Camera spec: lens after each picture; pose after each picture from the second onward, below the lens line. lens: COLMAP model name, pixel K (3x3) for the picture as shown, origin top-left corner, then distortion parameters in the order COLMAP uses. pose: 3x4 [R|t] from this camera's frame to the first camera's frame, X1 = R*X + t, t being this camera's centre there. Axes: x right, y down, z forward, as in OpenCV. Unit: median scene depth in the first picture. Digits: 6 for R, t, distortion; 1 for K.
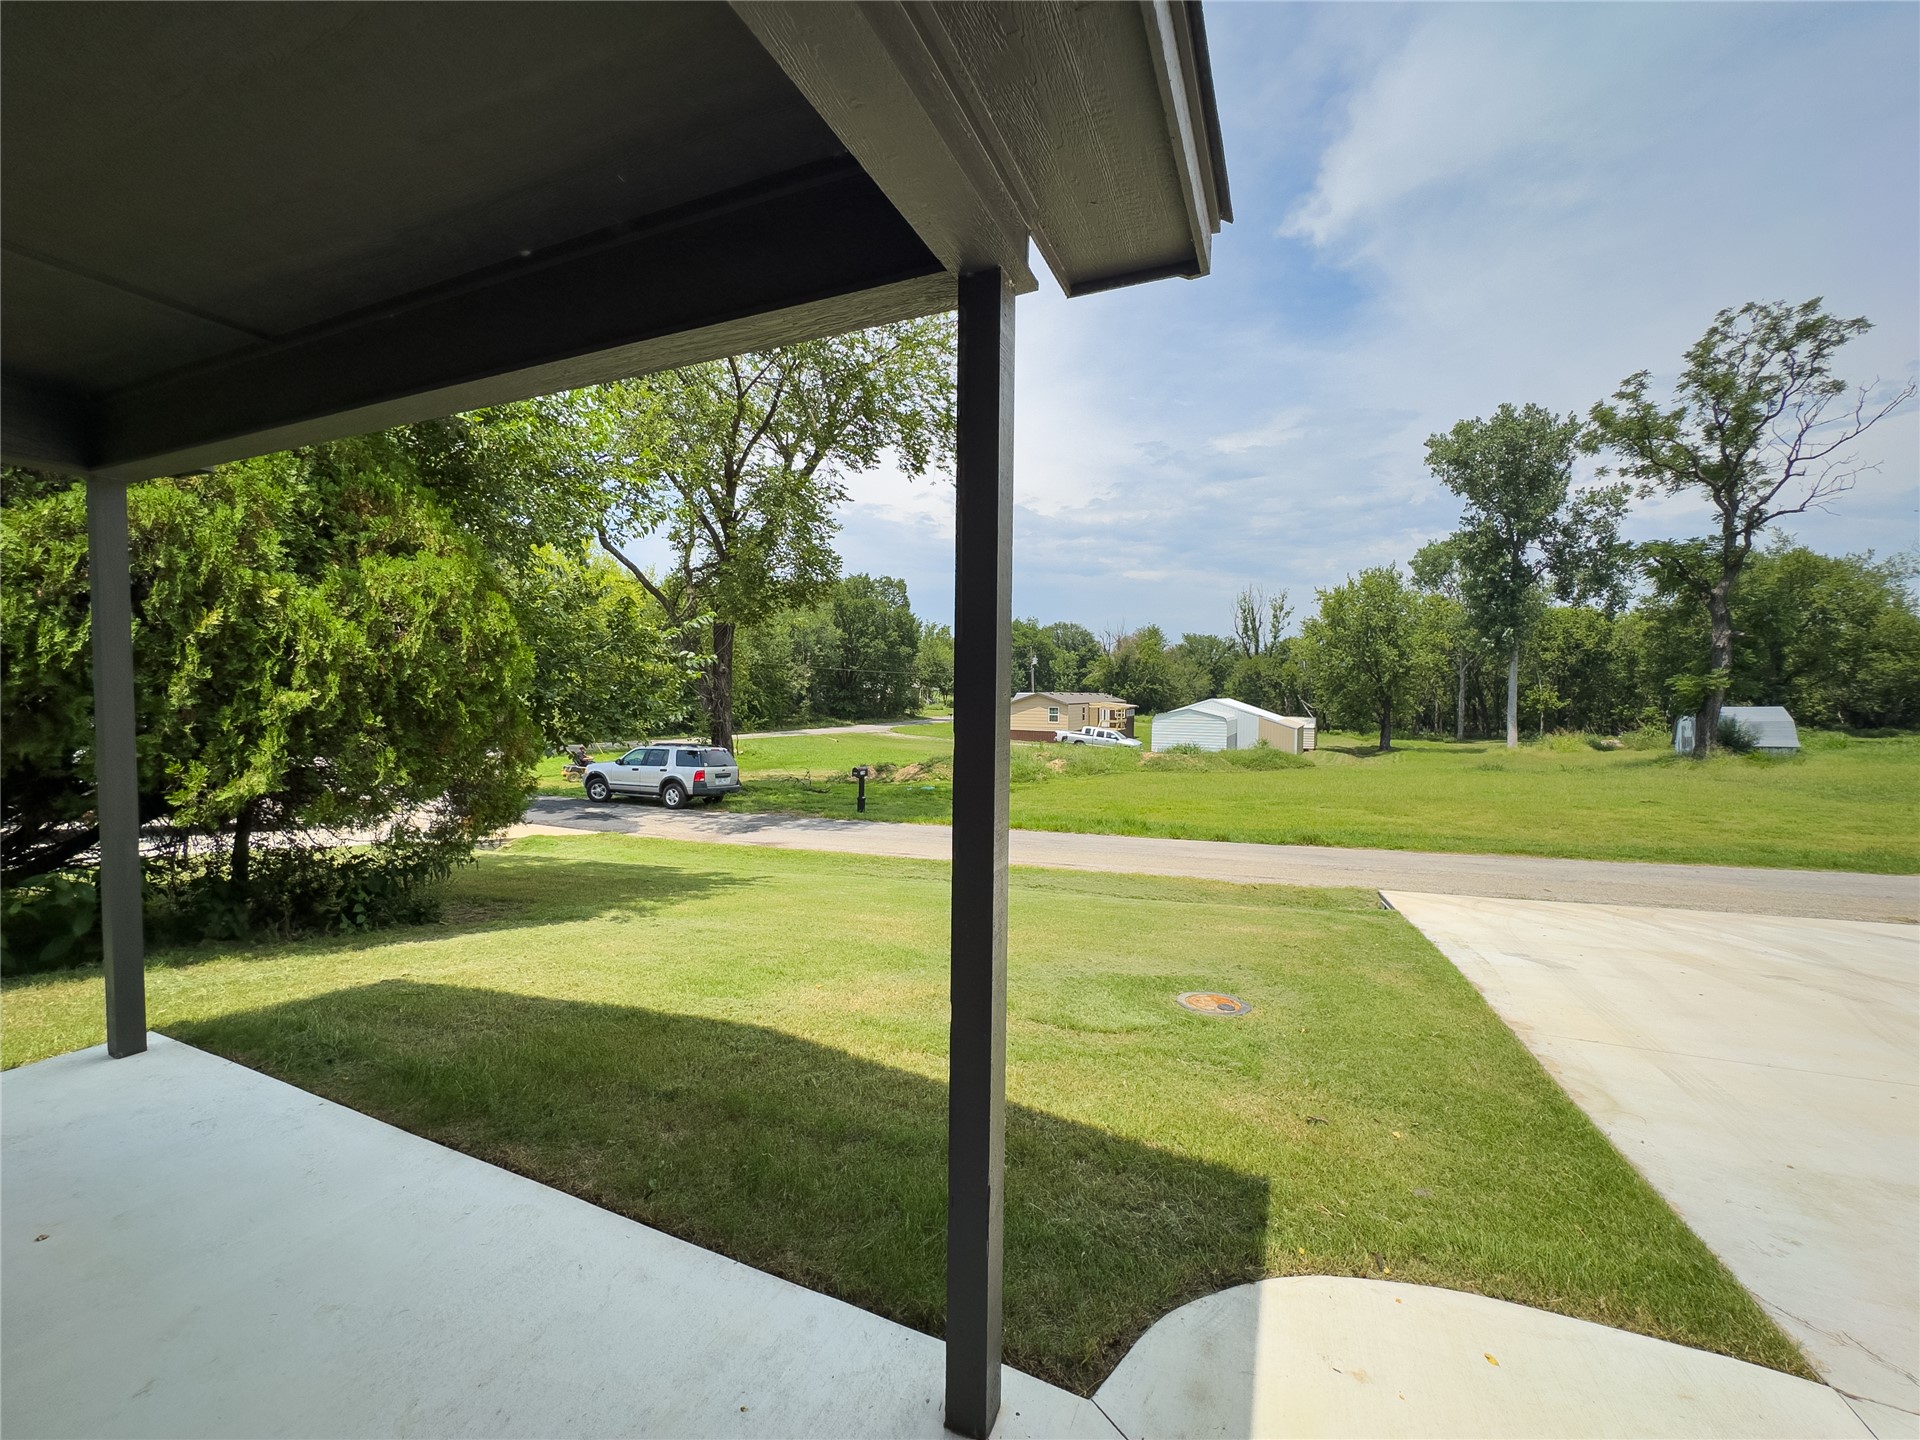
lens RADIAL K [[782.8, 0, 957.8], [0, 782.8, 728.6], [0, 0, 1]] dist [-0.002530, 0.000571]
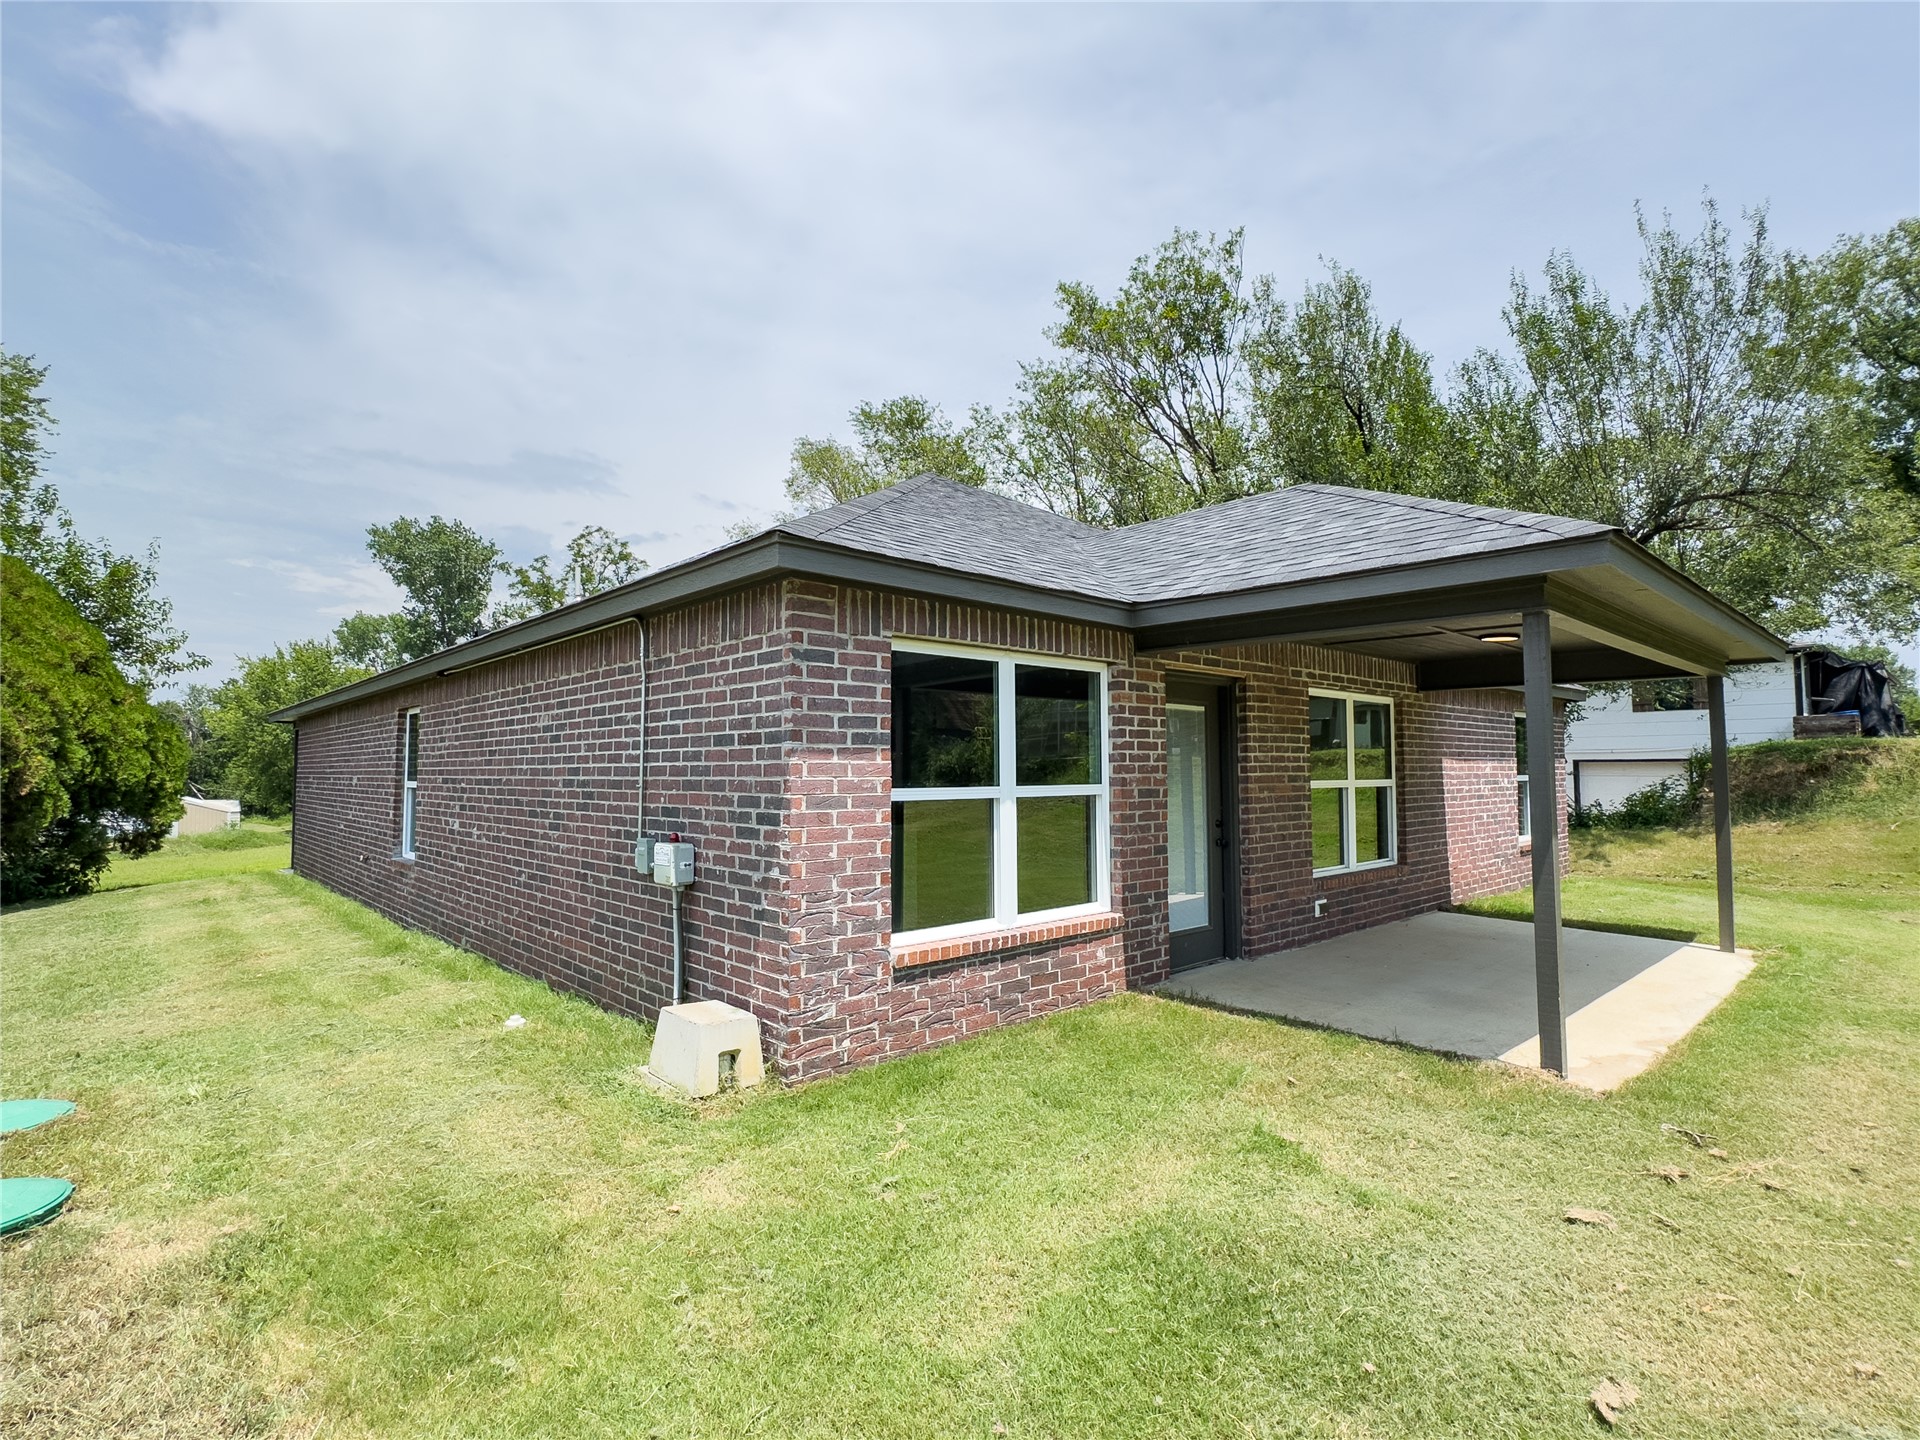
lens RADIAL K [[929.5, 0, 960.0], [0, 929.5, 720.0], [0, 0, 1]] dist [0.000144, 0.000020]
pose [[0.413170, 0.044691, 0.909557, -0.191212], [0.046243, 0.996477, -0.069968, 0.008249], [-0.909479, 0.070969, 0.409648, -0.205294]]
